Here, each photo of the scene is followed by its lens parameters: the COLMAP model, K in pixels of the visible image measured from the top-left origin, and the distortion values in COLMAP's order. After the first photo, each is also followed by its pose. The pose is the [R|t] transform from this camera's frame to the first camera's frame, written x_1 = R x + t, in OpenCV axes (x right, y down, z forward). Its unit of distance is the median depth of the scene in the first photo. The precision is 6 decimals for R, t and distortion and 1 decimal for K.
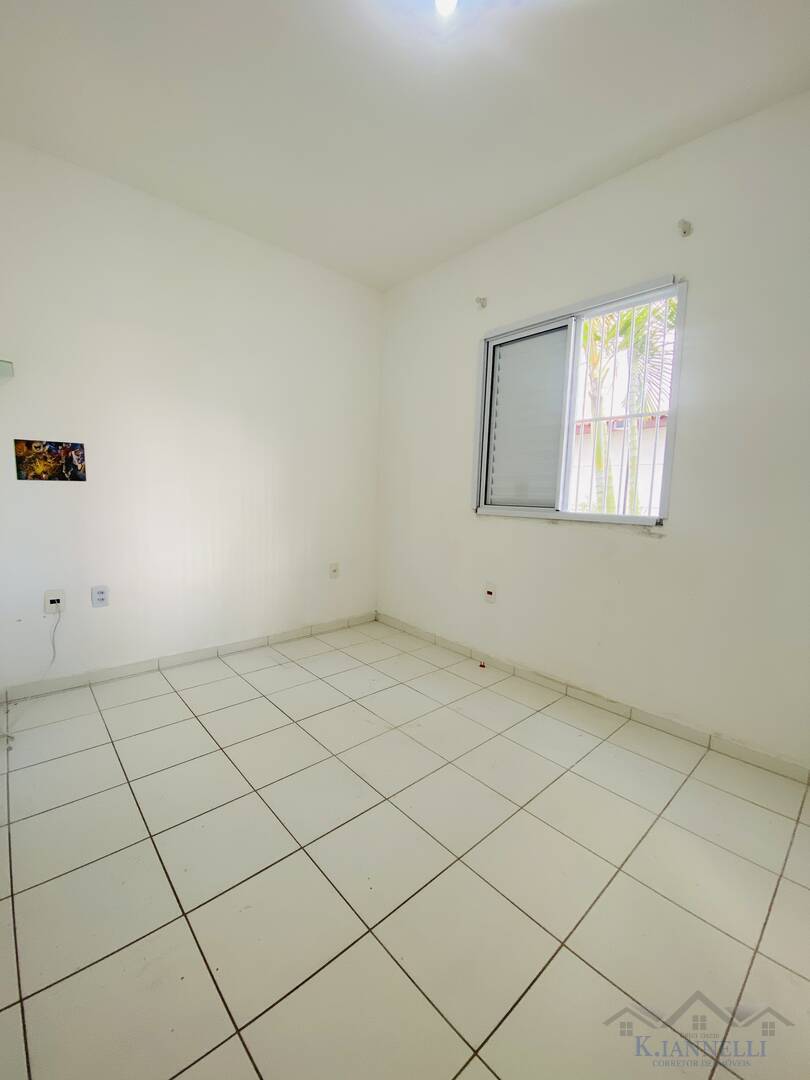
lens RADIAL K [[440.4, 0, 407.7], [0, 440.4, 541.0], [0, 0, 1]] dist [0.003226, -0.006140]
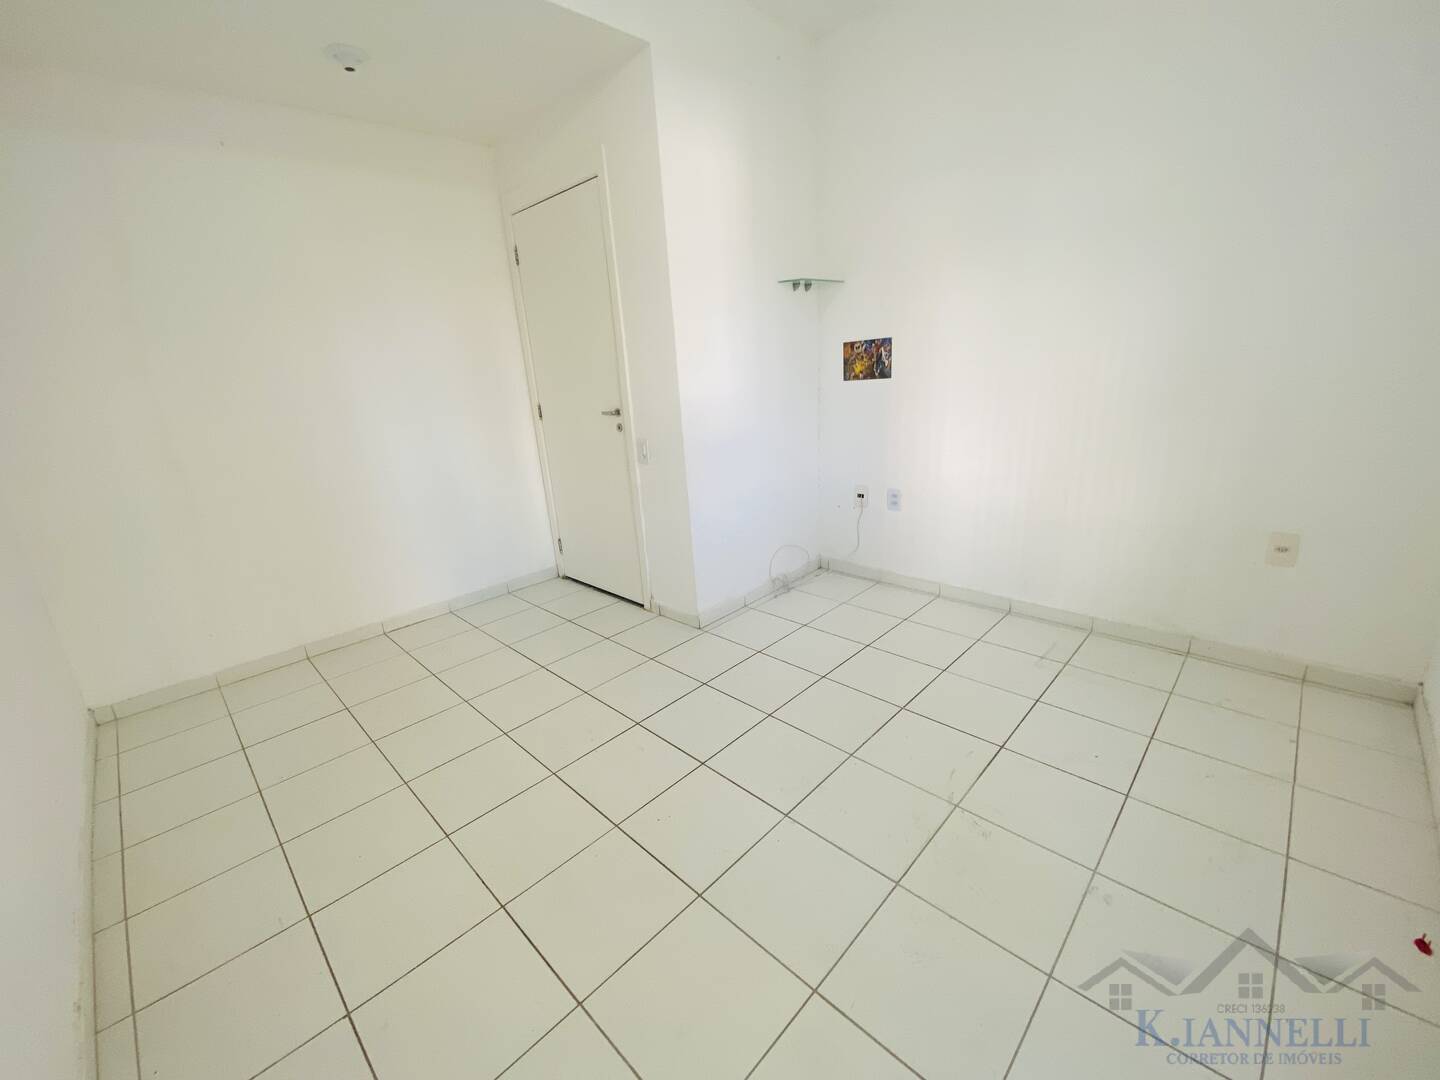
lens RADIAL K [[587.2, 0, 717.6], [0, 587.2, 546.9], [0, 0, 1]] dist [0.003226, -0.006140]
pose [[0.030048, 0.271384, -0.962002, 0.599815], [-0.034734, 0.962139, 0.270338, -0.117740], [0.998945, 0.025291, 0.038336, 0.597120]]
